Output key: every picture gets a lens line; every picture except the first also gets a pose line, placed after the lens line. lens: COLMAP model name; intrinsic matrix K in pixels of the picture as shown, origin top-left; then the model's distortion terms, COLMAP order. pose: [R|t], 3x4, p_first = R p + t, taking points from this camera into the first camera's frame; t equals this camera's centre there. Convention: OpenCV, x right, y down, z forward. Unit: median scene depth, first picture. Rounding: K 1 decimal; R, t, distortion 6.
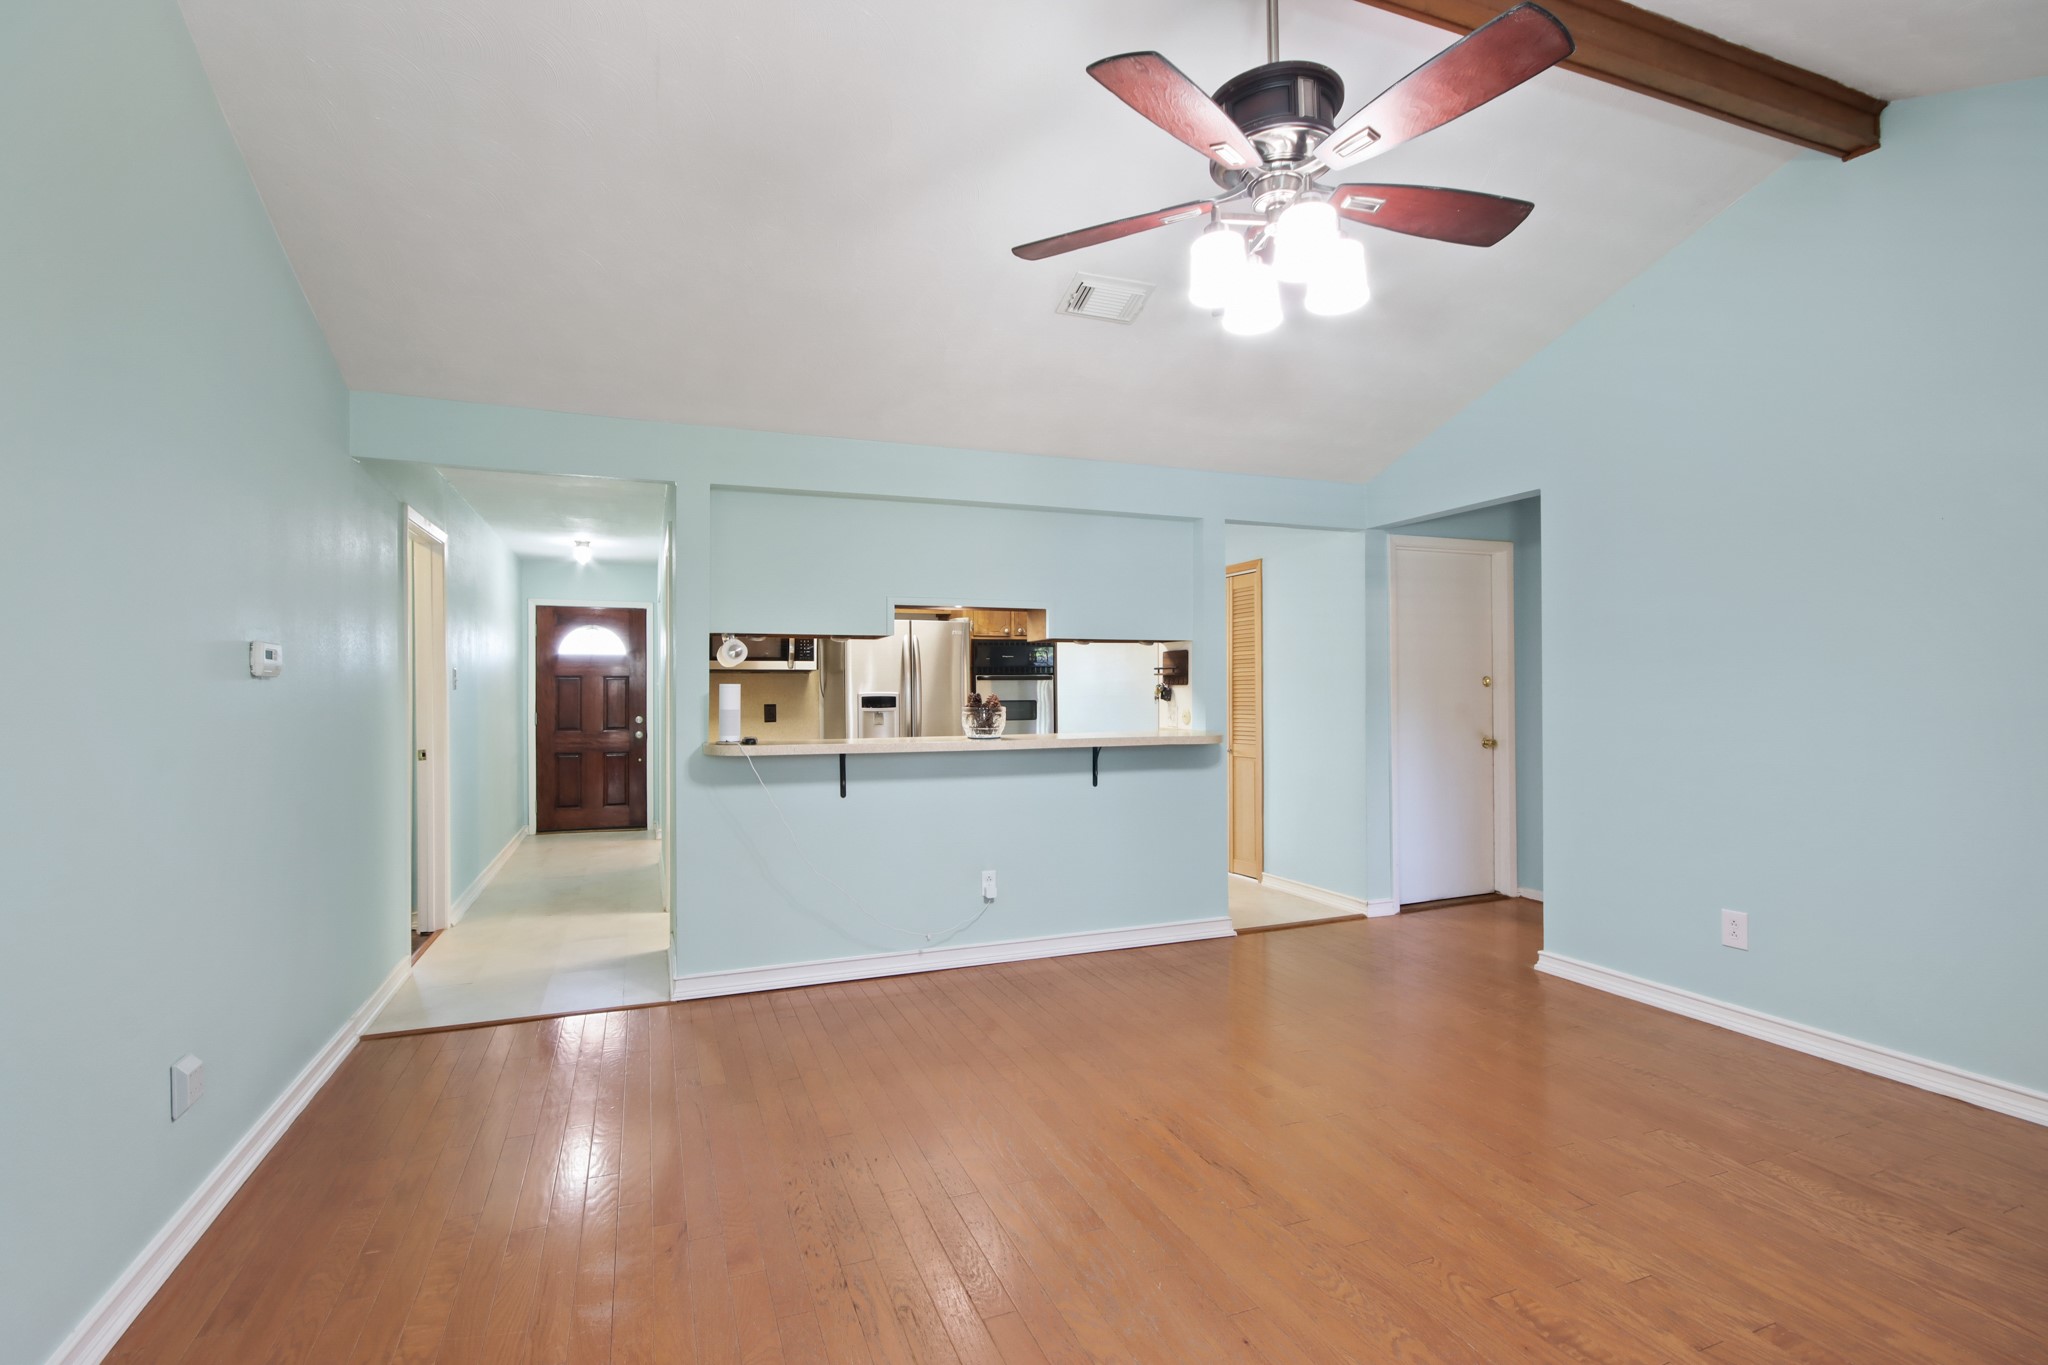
lens RADIAL K [[974.3, 0, 1020.4], [0, 974.3, 694.3], [0, 0, 1]] dist [0.024992, -0.024251]
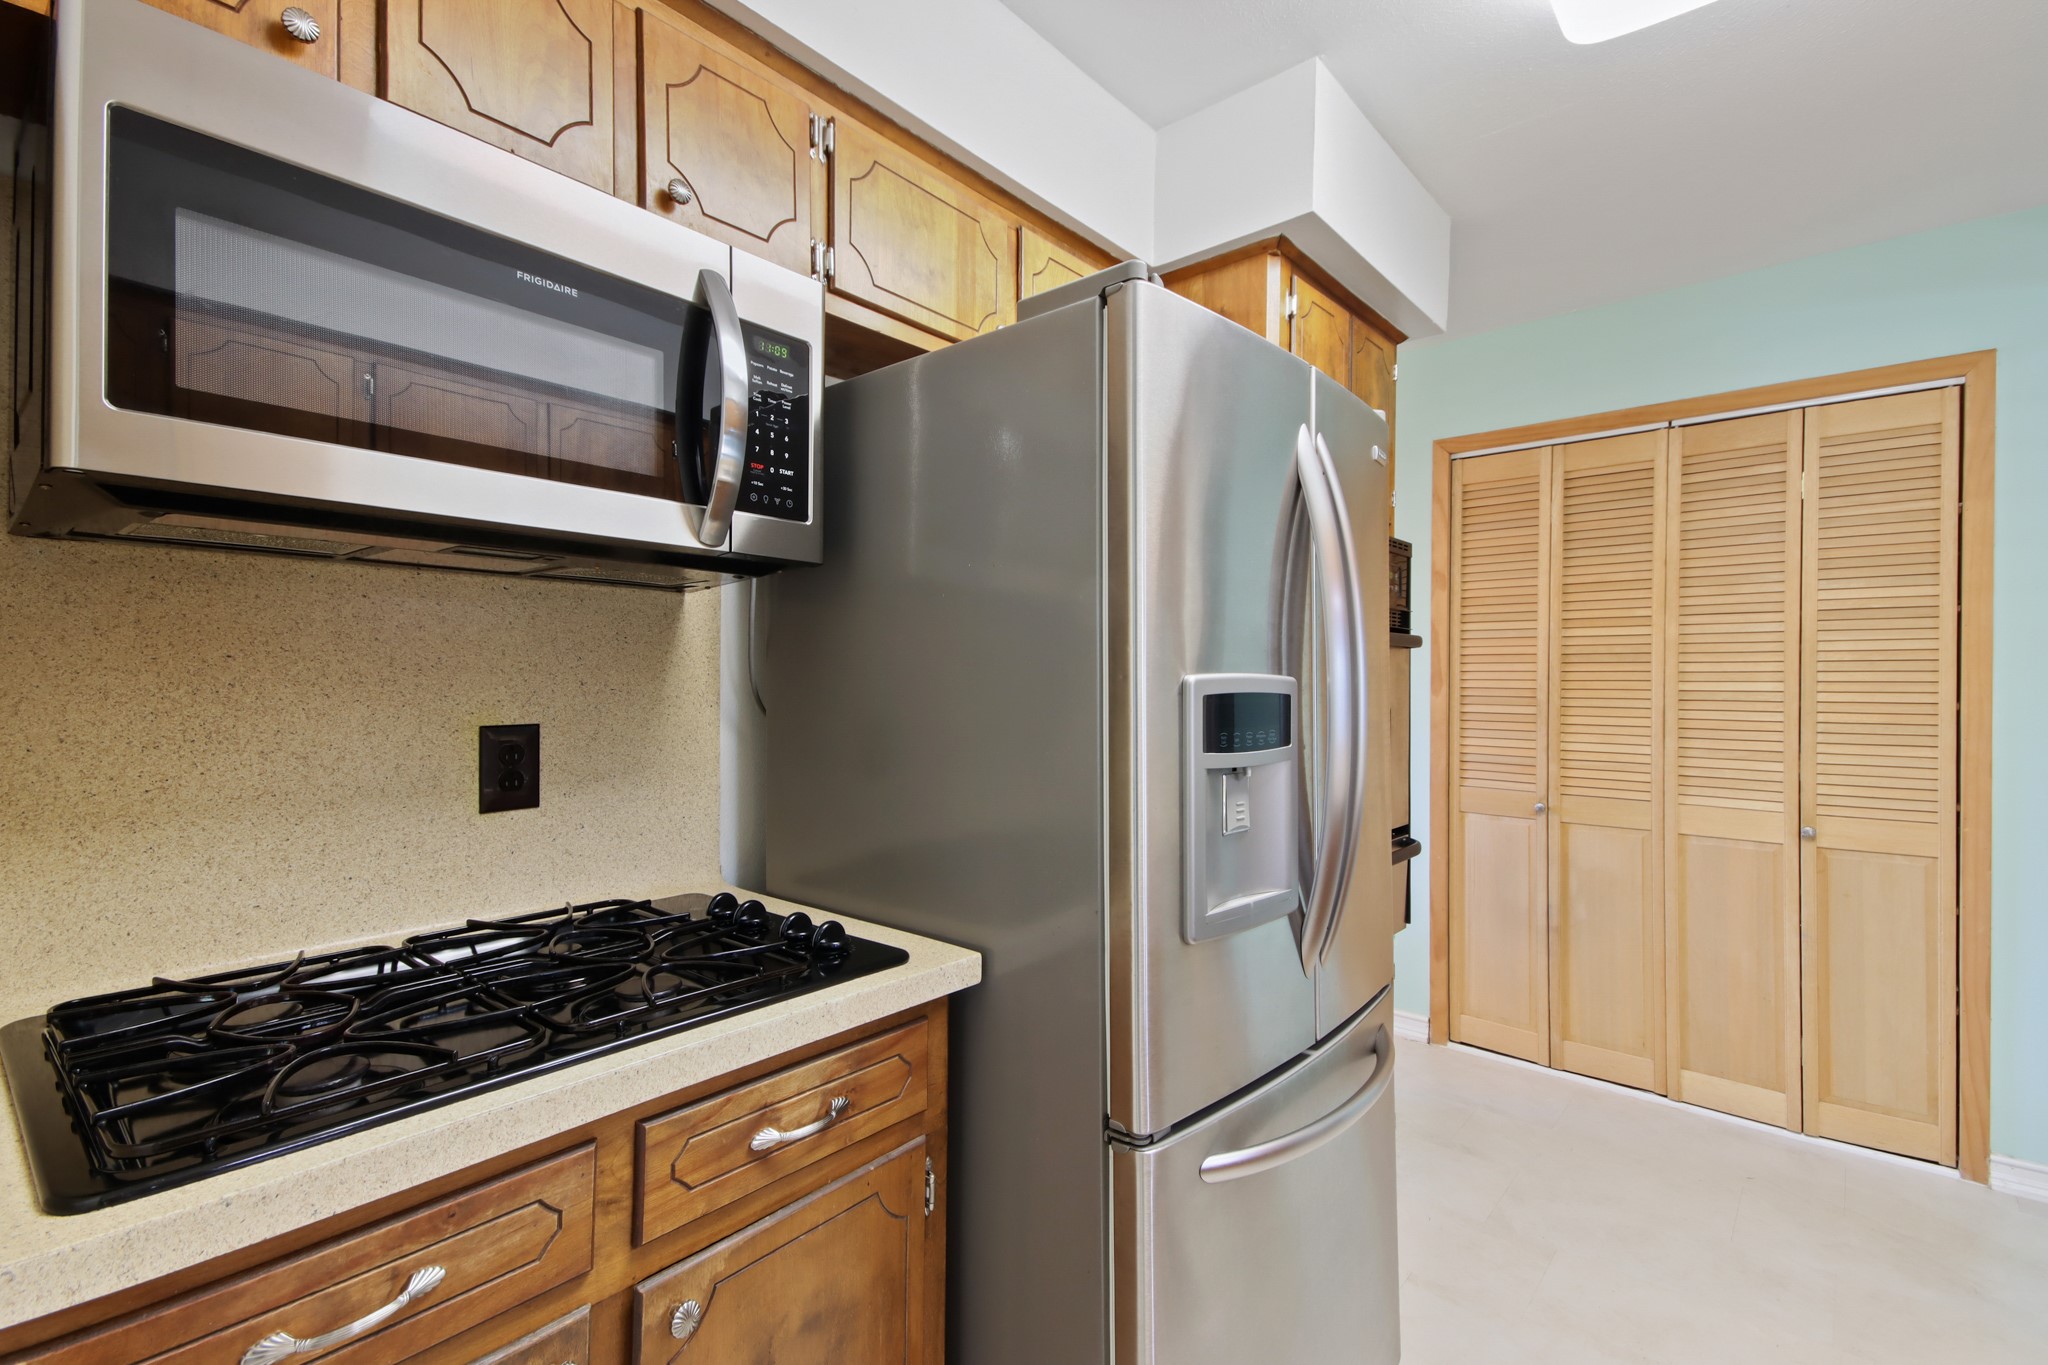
lens RADIAL K [[917.5, 0, 1024.0], [0, 917.5, 682.5], [0, 0, 1]] dist [0.042760, -0.018441]
pose [[0.891700, 0.015341, 0.452367, -0.267331], [-0.012500, 0.999879, -0.009267, 0.001435], [-0.452454, 0.002609, 0.891784, 0.828966]]
